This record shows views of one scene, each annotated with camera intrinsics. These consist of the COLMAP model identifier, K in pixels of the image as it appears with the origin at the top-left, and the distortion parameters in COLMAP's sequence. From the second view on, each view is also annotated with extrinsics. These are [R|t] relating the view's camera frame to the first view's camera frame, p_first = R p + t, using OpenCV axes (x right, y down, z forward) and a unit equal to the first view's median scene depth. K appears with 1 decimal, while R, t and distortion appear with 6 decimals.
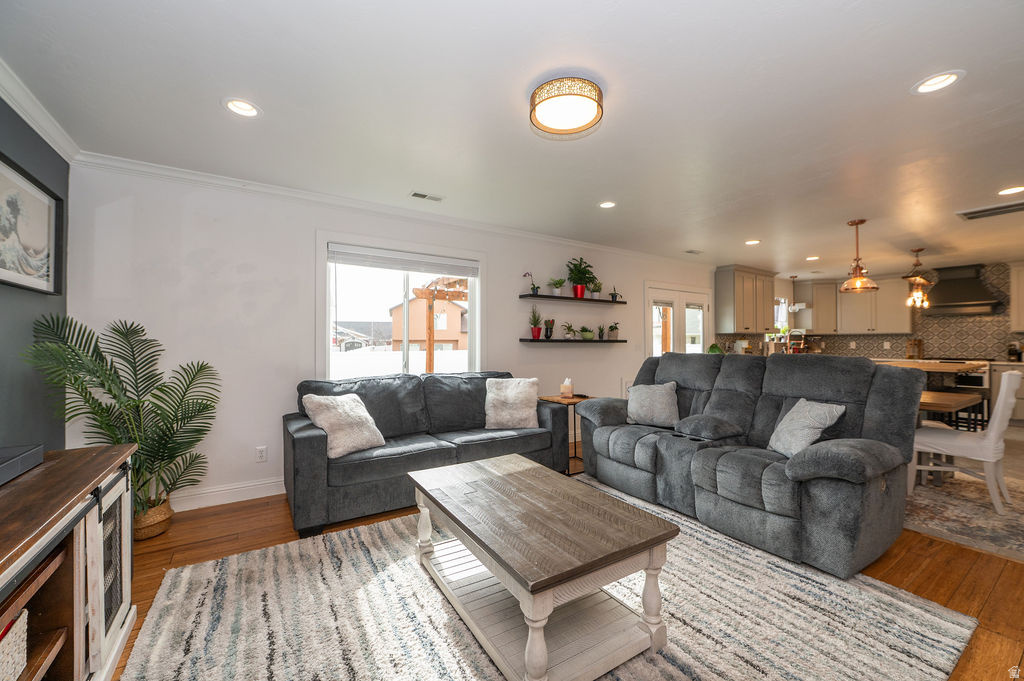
lens RADIAL K [[421.4, 0, 511.2], [0, 421.4, 340.6], [0, 0, 1]] dist [-0.003381, -0.000802]
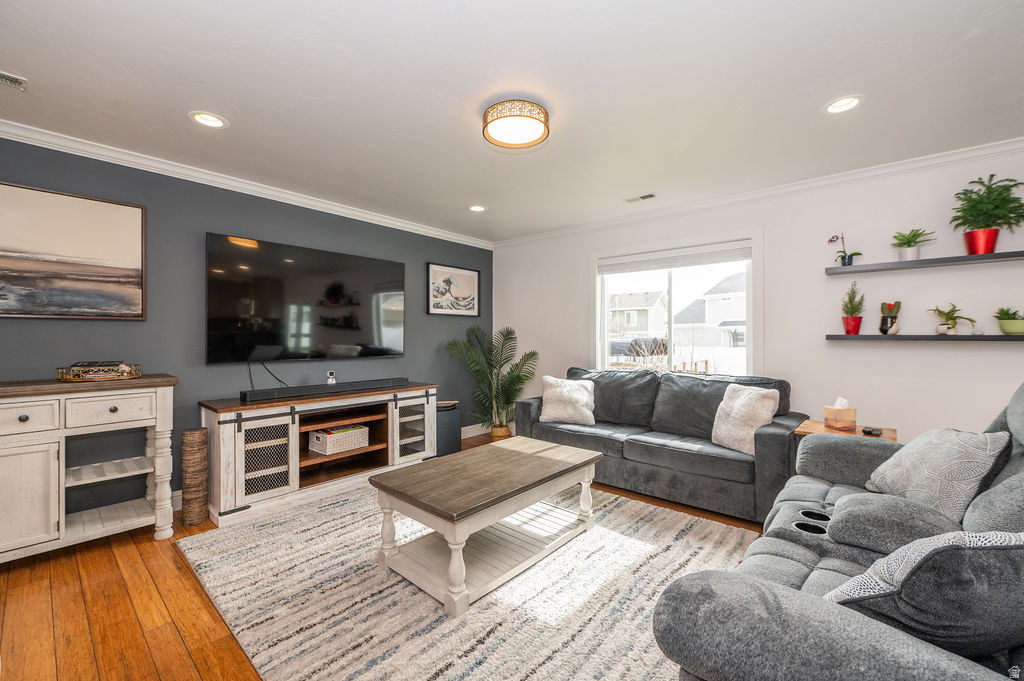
lens RADIAL K [[421.4, 0, 506.5], [0, 421.4, 339.9], [0, 0, 1]] dist [-0.003381, -0.000802]
pose [[0.250939, 0.005546, -0.967987, 0.554004], [0.004445, 0.999966, 0.006882, -0.002556], [0.967993, -0.006029, 0.250906, 0.326585]]
